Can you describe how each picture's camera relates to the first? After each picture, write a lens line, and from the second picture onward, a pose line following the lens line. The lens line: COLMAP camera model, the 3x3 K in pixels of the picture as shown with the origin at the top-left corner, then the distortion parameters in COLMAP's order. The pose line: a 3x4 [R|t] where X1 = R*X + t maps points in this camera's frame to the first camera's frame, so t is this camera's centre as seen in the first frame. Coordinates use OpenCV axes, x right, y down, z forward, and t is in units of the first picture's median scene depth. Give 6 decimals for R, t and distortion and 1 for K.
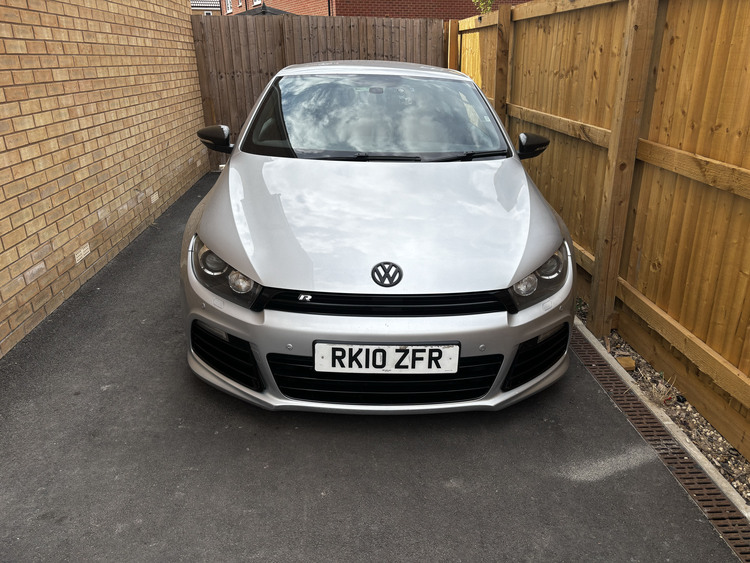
lens RADIAL K [[574.0, 0, 374.5], [0, 574.0, 280.8], [0, 0, 1]] dist [0.045445, -0.041553]
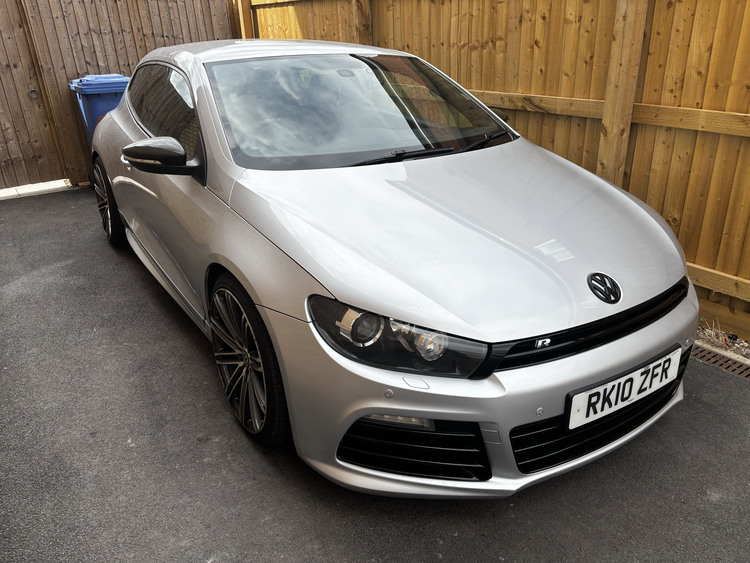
lens RADIAL K [[574.0, 0, 371.6], [0, 574.0, 282.0], [0, 0, 1]] dist [0.045445, -0.041553]
pose [[0.861171, -0.226153, 0.455235, -0.522853], [0.212251, 0.973750, 0.082227, -0.129925], [-0.461881, 0.025813, 0.886566, 0.340708]]
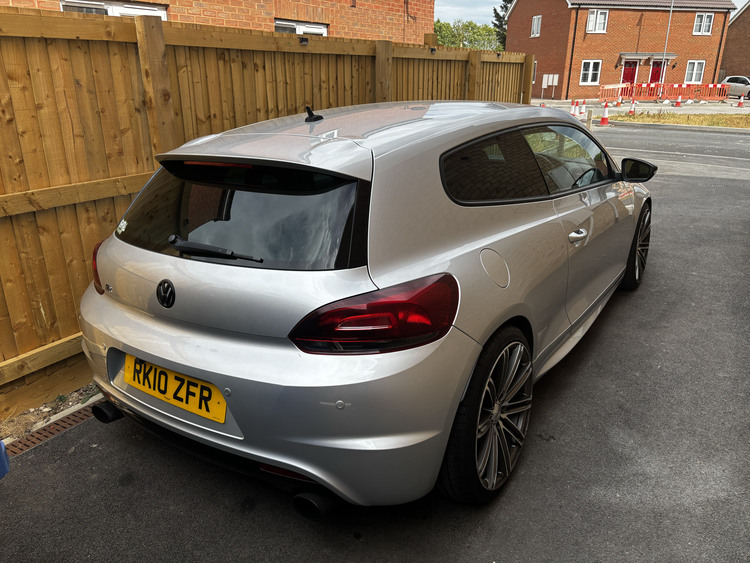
lens RADIAL K [[574.0, 0, 373.8], [0, 574.0, 279.5], [0, 0, 1]] dist [0.045445, -0.041553]
pose [[-0.810673, -0.182098, 0.556462, -0.648029], [0.224131, 0.781497, 0.582261, -1.020231], [-0.540901, 0.596743, -0.592725, 2.537548]]
